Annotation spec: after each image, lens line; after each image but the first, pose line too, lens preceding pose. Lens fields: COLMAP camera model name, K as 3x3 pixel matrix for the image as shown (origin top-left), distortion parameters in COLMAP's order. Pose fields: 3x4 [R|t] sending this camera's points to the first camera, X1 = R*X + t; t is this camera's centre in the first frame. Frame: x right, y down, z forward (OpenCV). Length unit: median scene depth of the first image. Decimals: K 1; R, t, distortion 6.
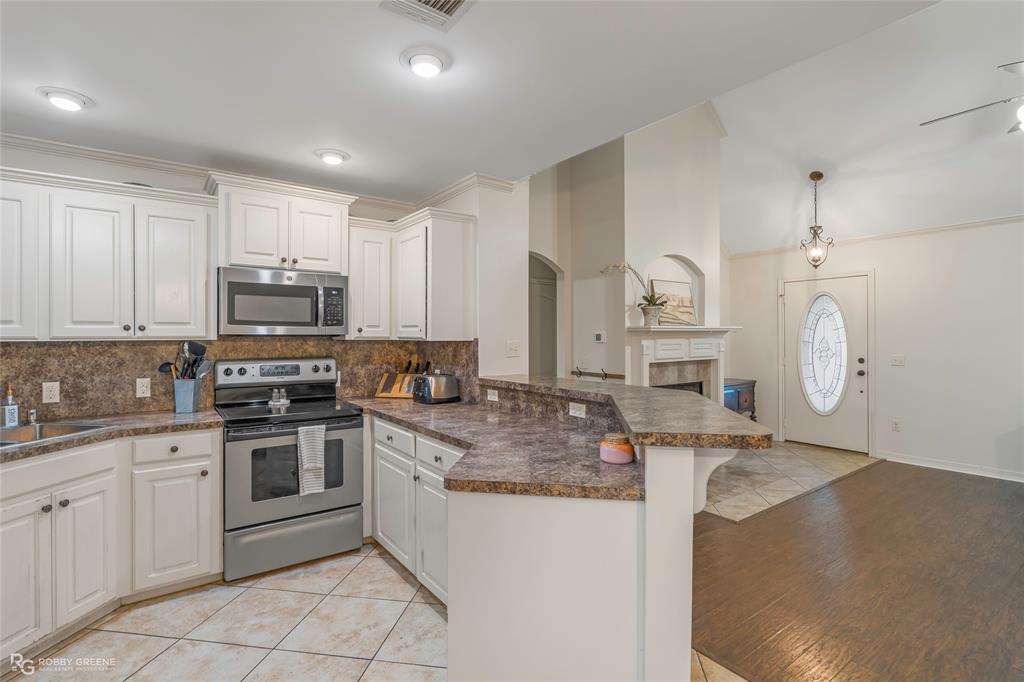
lens RADIAL K [[484.6, 0, 515.7], [0, 484.6, 336.2], [0, 0, 1]] dist [-0.004497, -0.000157]
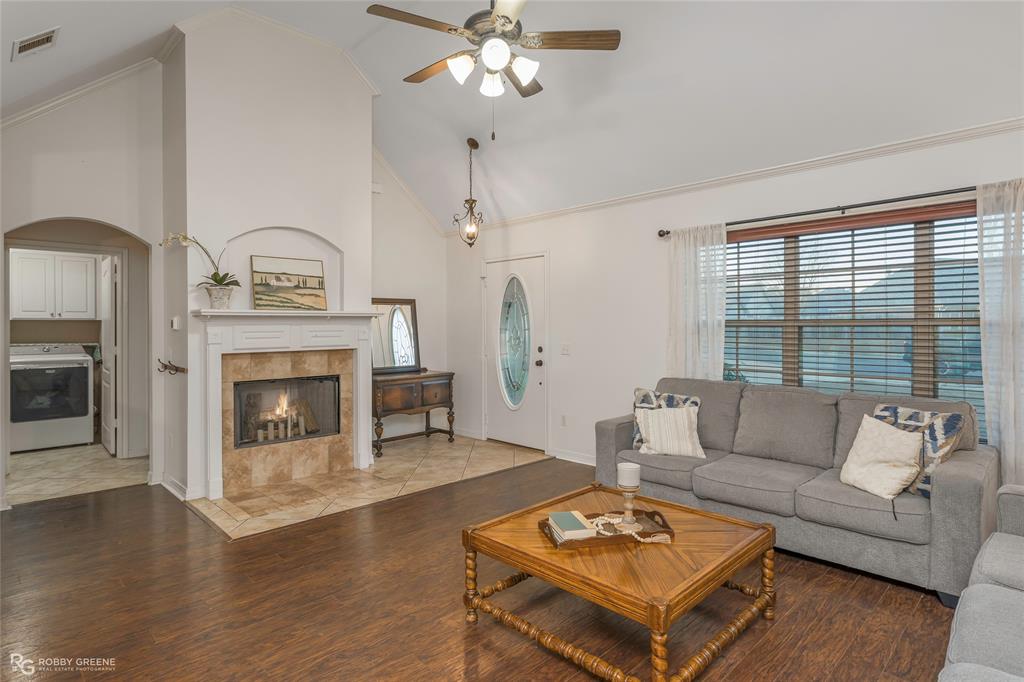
lens RADIAL K [[544.6, 0, 518.6], [0, 544.6, 326.5], [0, 0, 1]] dist [-0.002223, 0.000051]
pose [[0.989330, -0.001207, 0.145688, 0.969260], [0.000933, 0.999998, 0.001947, 0.010366], [-0.145690, -0.001790, 0.989329, -0.017912]]
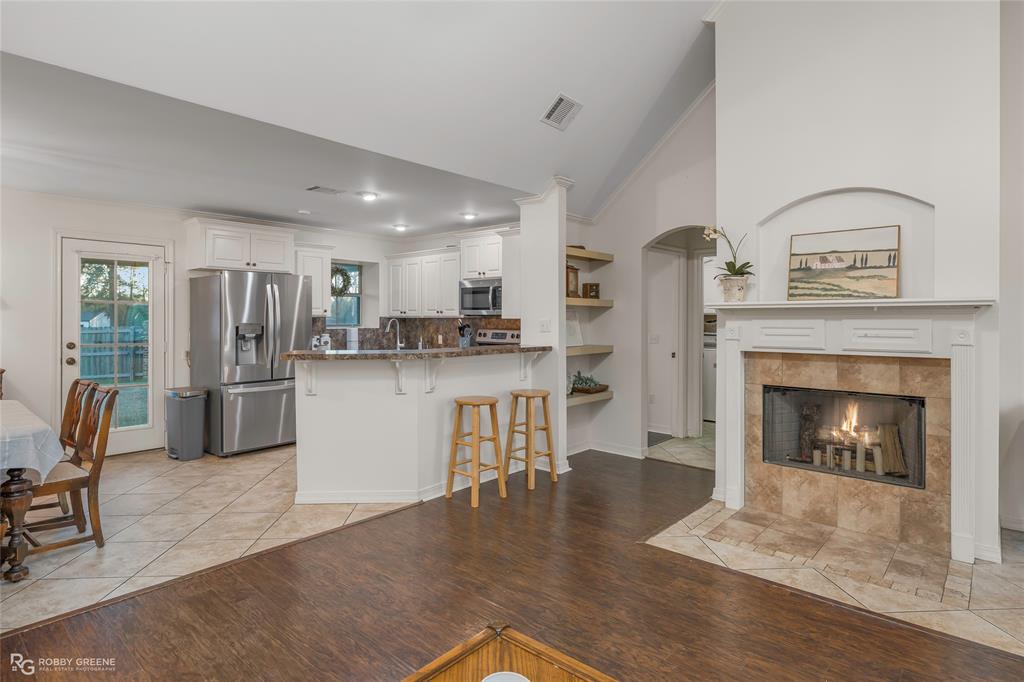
lens RADIAL K [[544.6, 0, 511.7], [0, 544.6, 321.9], [0, 0, 1]] dist [-0.002223, 0.000051]
pose [[0.206281, 0.008928, -0.978452, 1.551739], [-0.003442, 0.999959, 0.008399, 0.005708], [0.978487, 0.001636, 0.206303, 0.704182]]
